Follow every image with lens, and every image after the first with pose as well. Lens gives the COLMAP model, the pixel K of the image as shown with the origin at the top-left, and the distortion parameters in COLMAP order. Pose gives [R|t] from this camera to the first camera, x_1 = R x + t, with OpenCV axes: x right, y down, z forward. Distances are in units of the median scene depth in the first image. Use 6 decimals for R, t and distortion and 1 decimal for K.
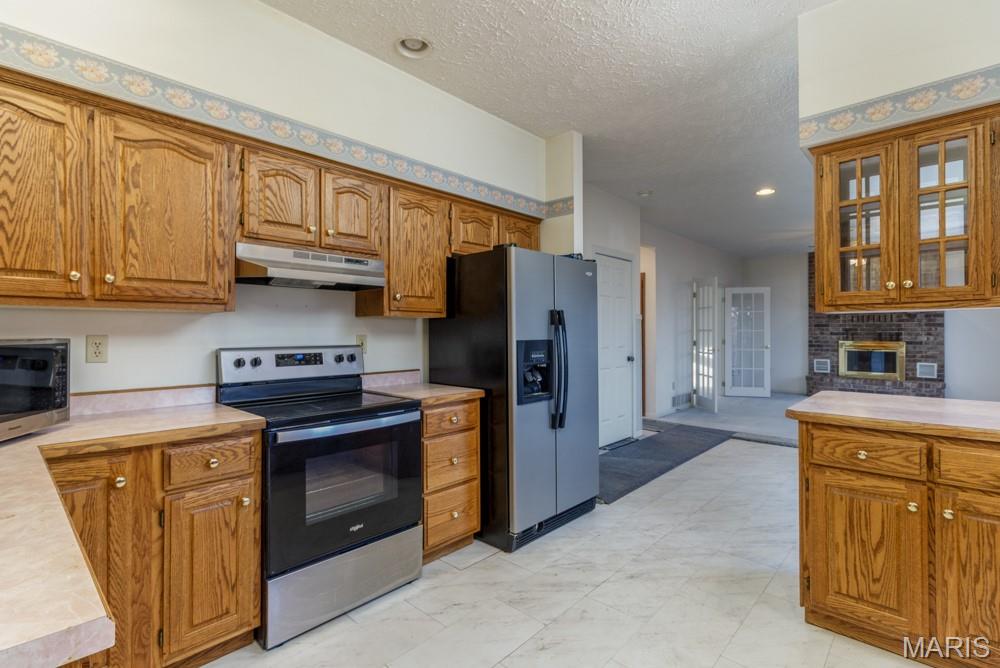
lens RADIAL K [[461.2, 0, 495.2], [0, 461.2, 332.2], [0, 0, 1]] dist [-0.006330, 0.000917]
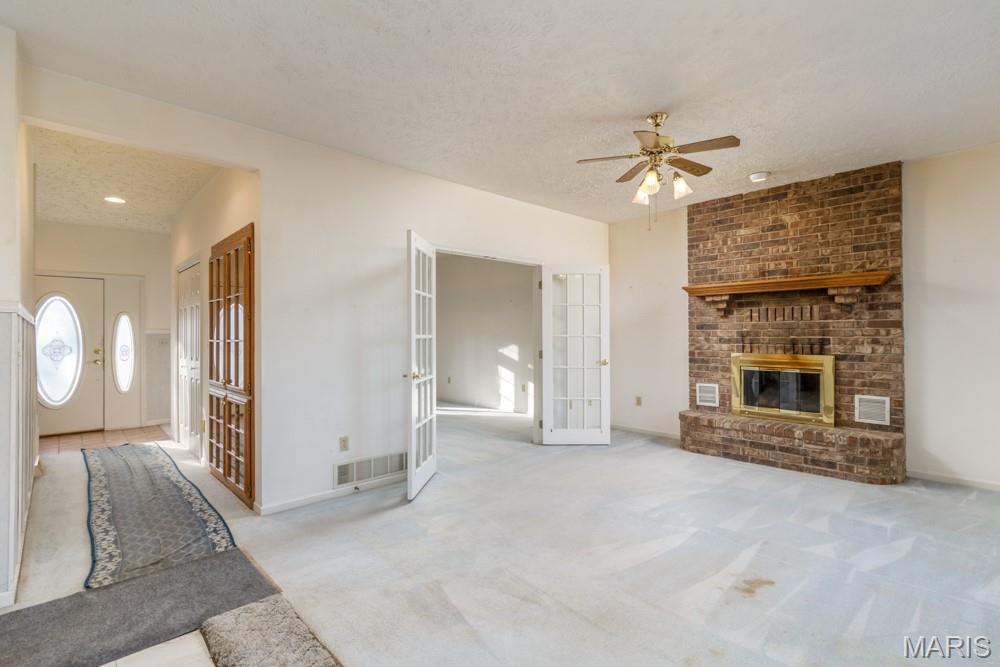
lens RADIAL K [[461.2, 0, 501.7], [0, 461.2, 336.9], [0, 0, 1]] dist [-0.006330, 0.000917]
pose [[0.998941, -0.003921, -0.045839, 0.521696], [0.004012, 0.999990, 0.001884, -0.004171], [0.045832, -0.002066, 0.998947, 0.435402]]
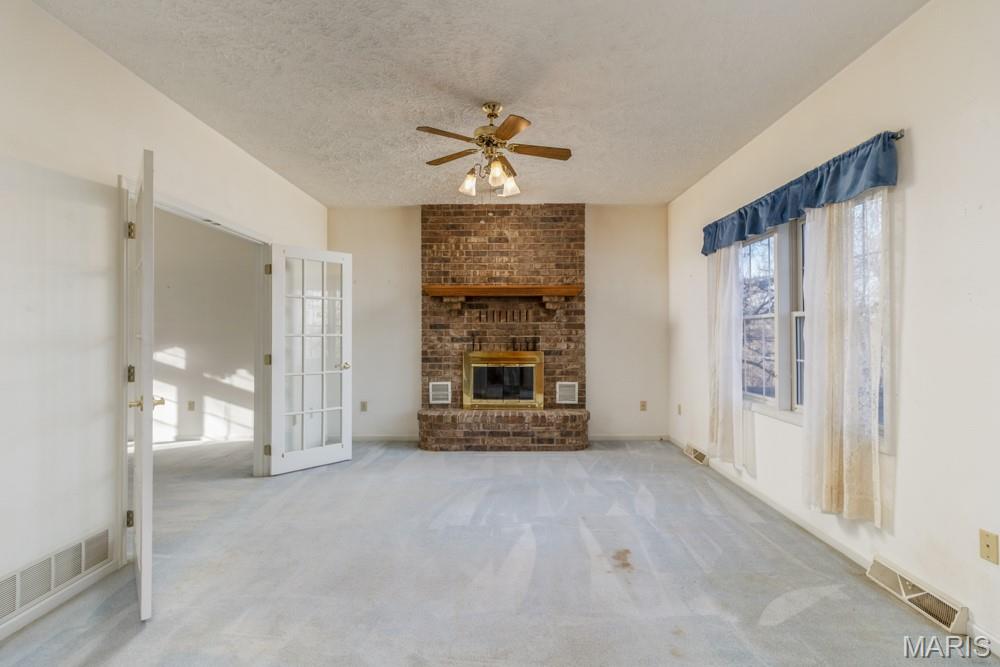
lens RADIAL K [[461.2, 0, 503.8], [0, 461.2, 334.4], [0, 0, 1]] dist [-0.006330, 0.000917]
pose [[0.731914, -0.002439, 0.681392, 0.392428], [0.004130, 0.999991, -0.000856, -0.003727], [-0.681384, 0.003440, 0.731918, 0.545946]]
